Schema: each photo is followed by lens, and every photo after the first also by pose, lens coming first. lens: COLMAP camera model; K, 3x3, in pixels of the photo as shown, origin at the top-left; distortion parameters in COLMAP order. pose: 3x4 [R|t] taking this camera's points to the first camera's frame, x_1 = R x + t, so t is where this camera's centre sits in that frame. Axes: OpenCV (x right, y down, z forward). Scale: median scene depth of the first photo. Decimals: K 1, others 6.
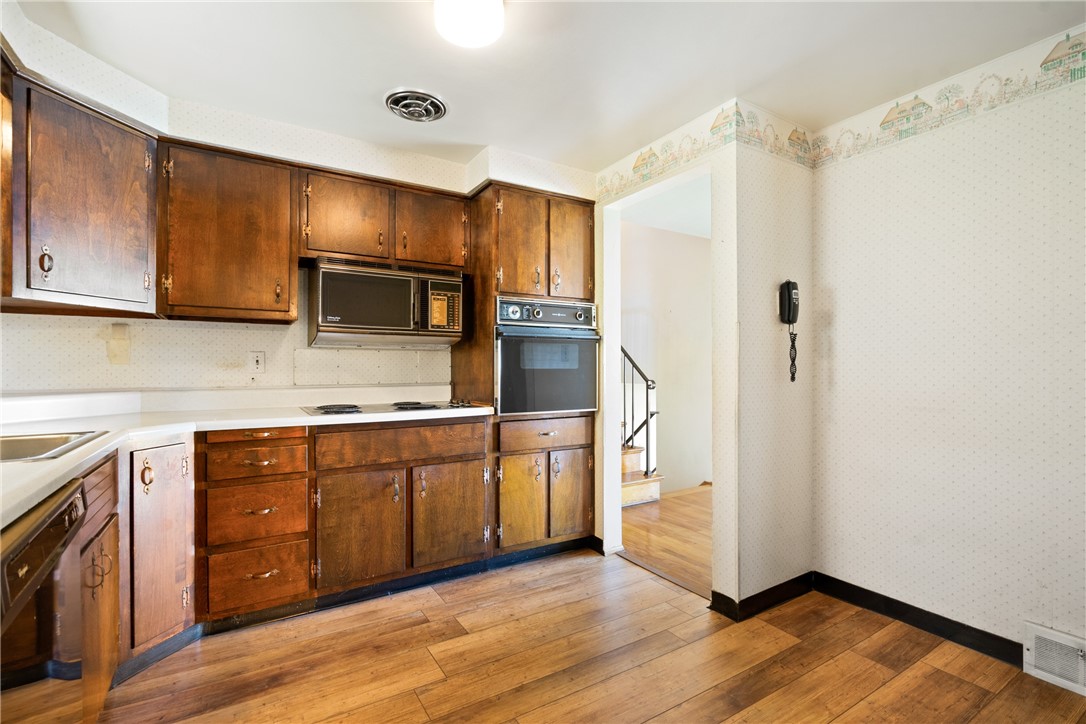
lens RADIAL K [[495.4, 0, 538.2], [0, 495.4, 365.7], [0, 0, 1]] dist [-0.000483, 0.001852]
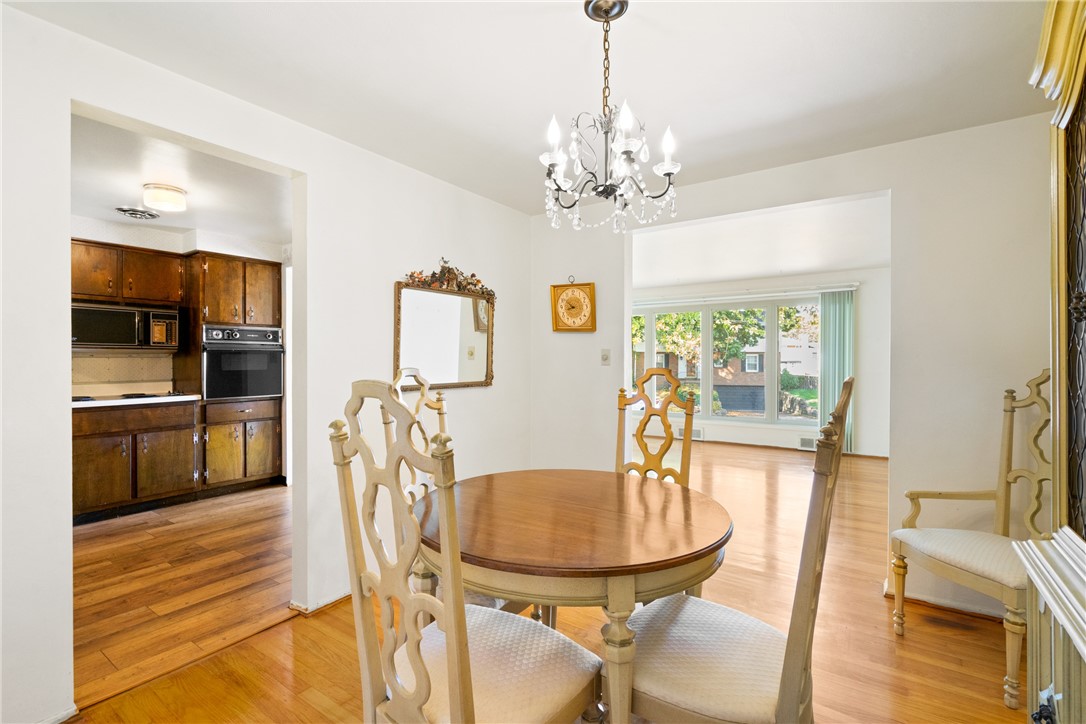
lens RADIAL K [[495.4, 0, 536.3], [0, 495.4, 360.9], [0, 0, 1]] dist [-0.000483, 0.001852]
pose [[0.918813, -0.001223, 0.394691, 0.265821], [-0.002036, 0.999967, 0.007838, -0.039013], [-0.394688, -0.008005, 0.918780, -0.861763]]
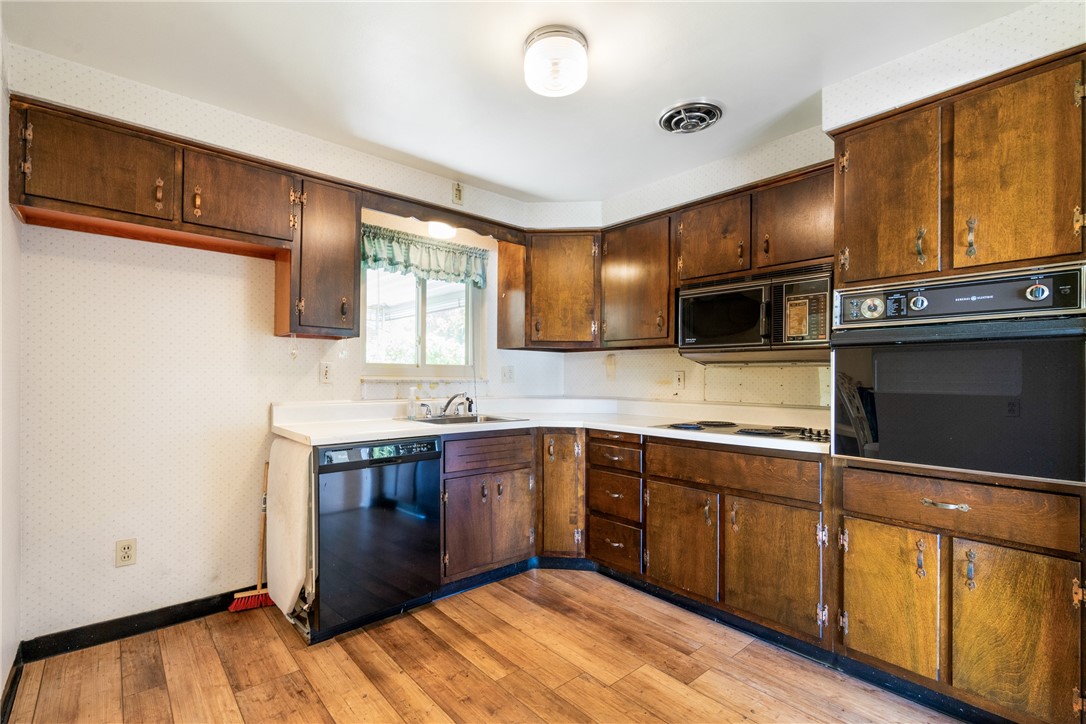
lens RADIAL K [[495.4, 0, 540.5], [0, 495.4, 377.2], [0, 0, 1]] dist [-0.000483, 0.001852]
pose [[0.173633, 0.001300, -0.984810, 0.543245], [-0.004098, 0.999991, 0.000597, -0.012964], [0.984802, 0.003932, 0.173637, 0.451089]]
